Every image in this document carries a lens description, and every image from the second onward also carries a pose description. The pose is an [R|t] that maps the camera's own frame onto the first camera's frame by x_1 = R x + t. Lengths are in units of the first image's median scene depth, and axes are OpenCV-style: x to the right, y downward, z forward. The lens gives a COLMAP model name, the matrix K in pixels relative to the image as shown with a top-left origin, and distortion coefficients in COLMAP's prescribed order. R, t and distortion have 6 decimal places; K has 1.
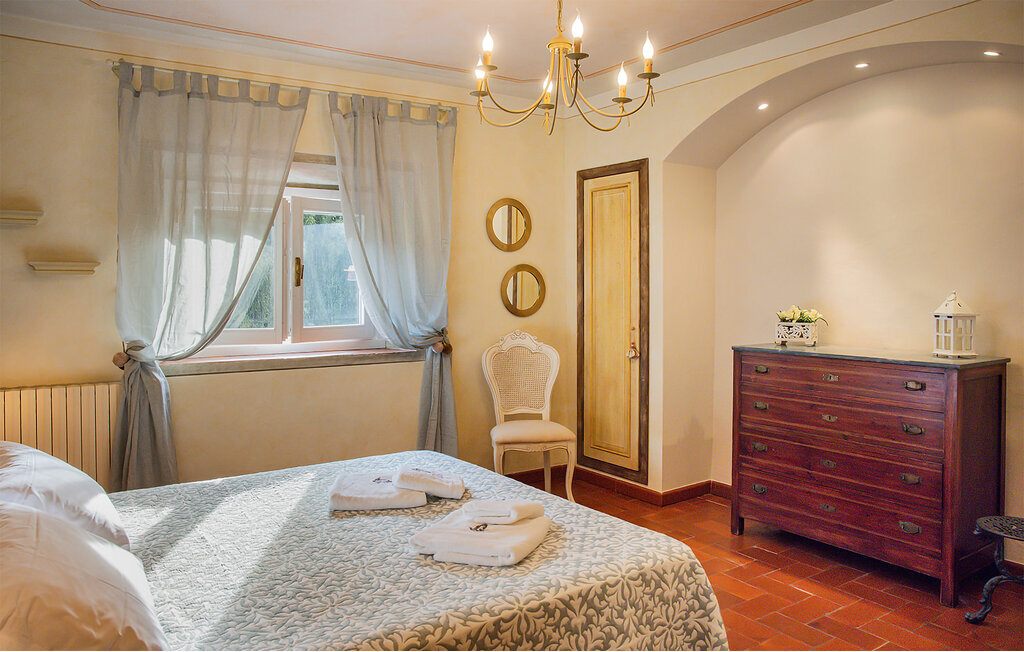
lens RADIAL K [[687.3, 0, 512.0], [0, 687.3, 326.0], [0, 0, 1]] dist [-0.099170, 0.074246]
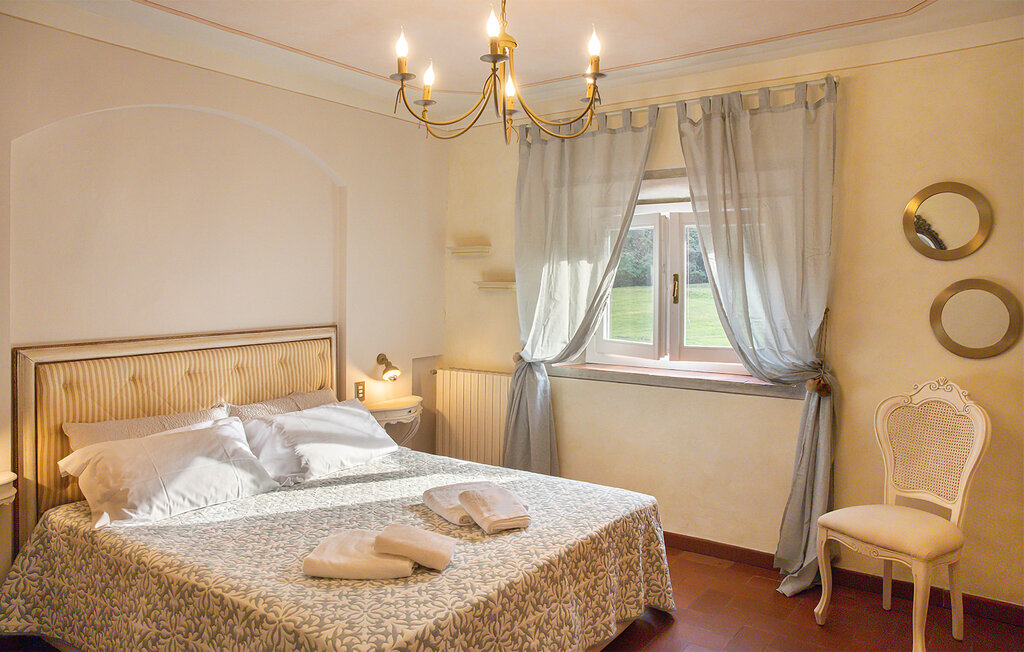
lens RADIAL K [[709.2, 0, 514.4], [0, 709.2, 292.4], [0, 0, 1]] dist [-0.163808, 0.188455]
pose [[0.371946, 0.017688, -0.928086, 0.622529], [-0.059253, 0.998232, -0.004722, -0.064304], [0.926361, 0.056748, 0.372337, 0.471022]]
